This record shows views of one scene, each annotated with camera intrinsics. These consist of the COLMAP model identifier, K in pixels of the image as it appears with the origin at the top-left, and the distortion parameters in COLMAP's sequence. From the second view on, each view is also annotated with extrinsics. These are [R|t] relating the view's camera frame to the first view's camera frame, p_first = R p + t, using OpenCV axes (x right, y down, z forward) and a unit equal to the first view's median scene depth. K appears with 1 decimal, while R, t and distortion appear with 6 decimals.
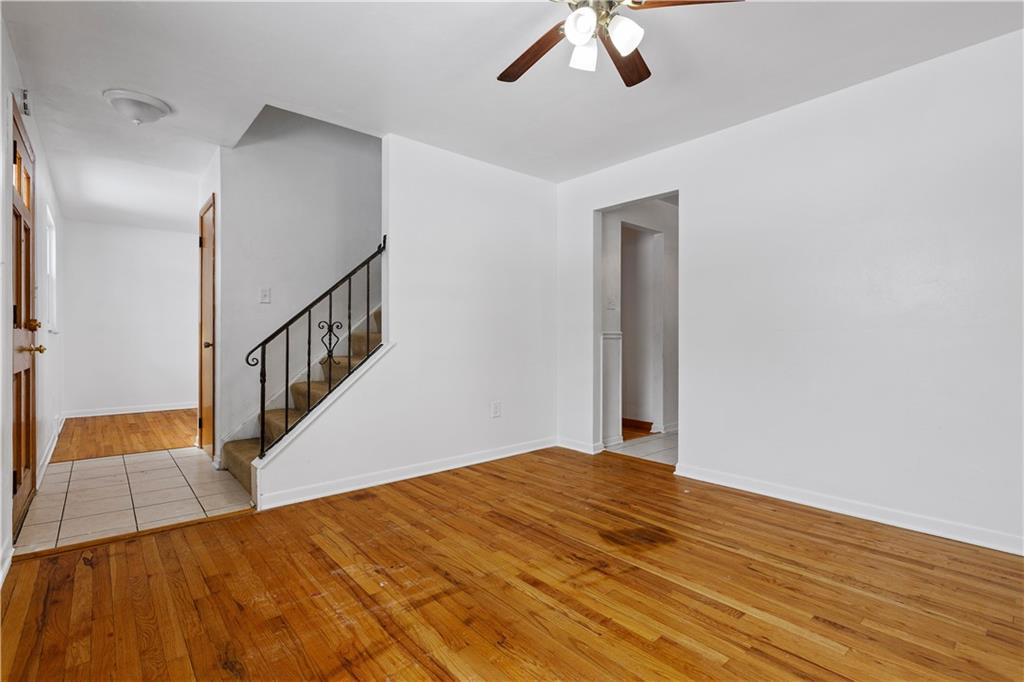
lens RADIAL K [[473.6, 0, 512.0], [0, 473.6, 341.0], [0, 0, 1]] dist [0.001352, -0.000407]
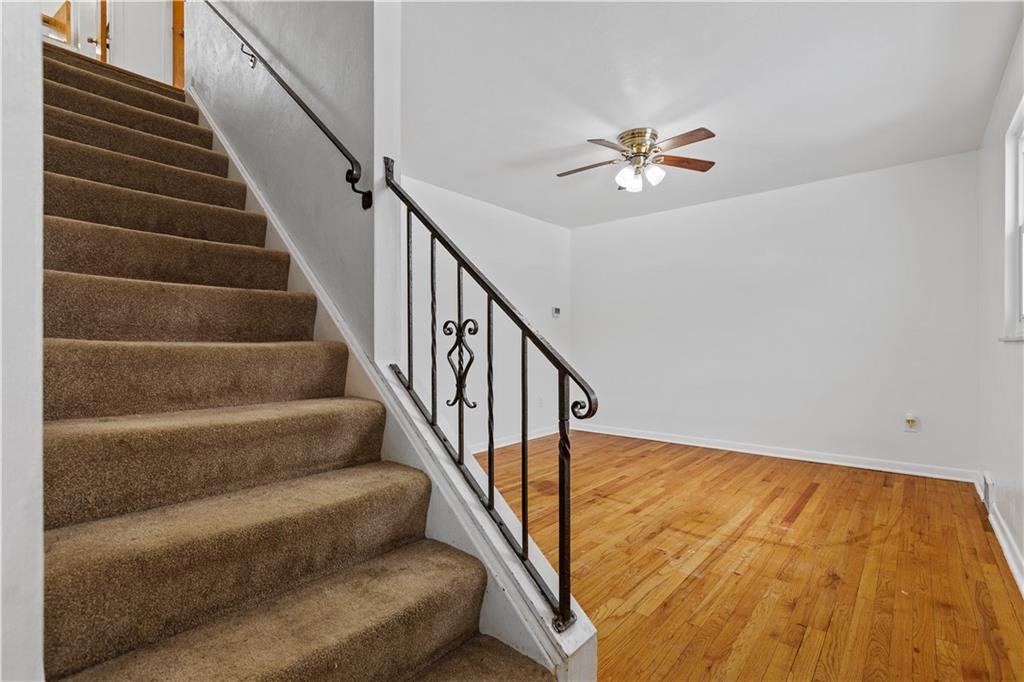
lens RADIAL K [[468.3, 0, 513.2], [0, 468.3, 344.4], [0, 0, 1]] dist [0.001465, 0.000264]
pose [[-0.144168, 0.000850, 0.989553, -1.078401], [0.007638, 0.999971, 0.000254, -0.018555], [-0.989524, 0.007595, -0.144170, 1.252727]]
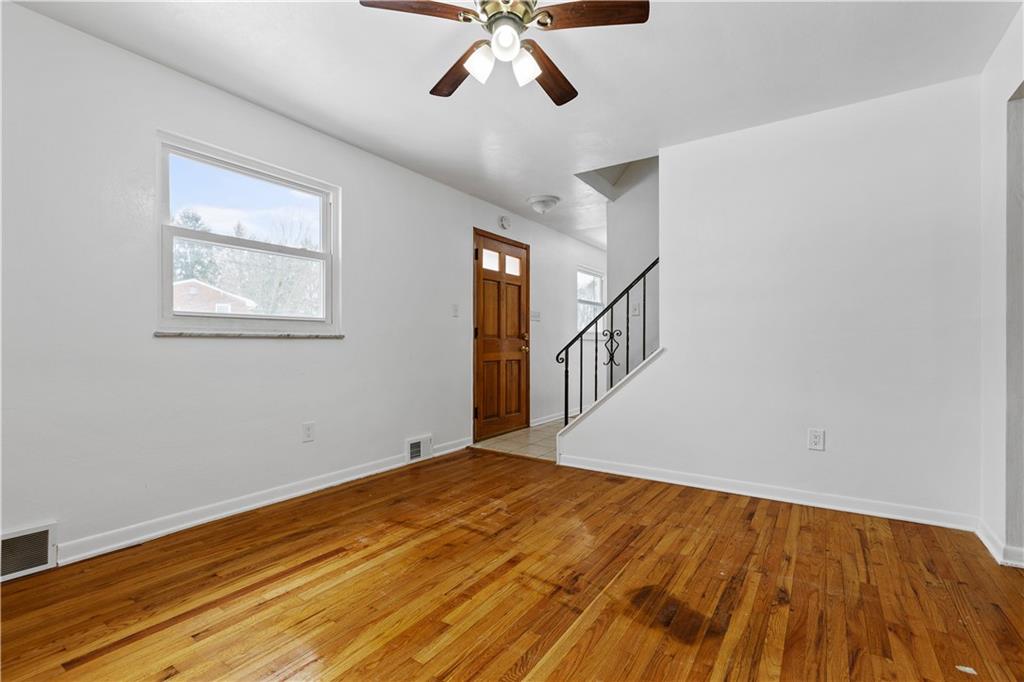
lens RADIAL K [[468.3, 0, 513.2], [0, 468.3, 344.4], [0, 0, 1]] dist [0.001465, 0.000264]
pose [[0.257943, 0.001006, -0.966160, 0.872206], [-0.005518, 0.999985, -0.000432, -0.002528], [0.966144, 0.005443, 0.257945, 0.552152]]
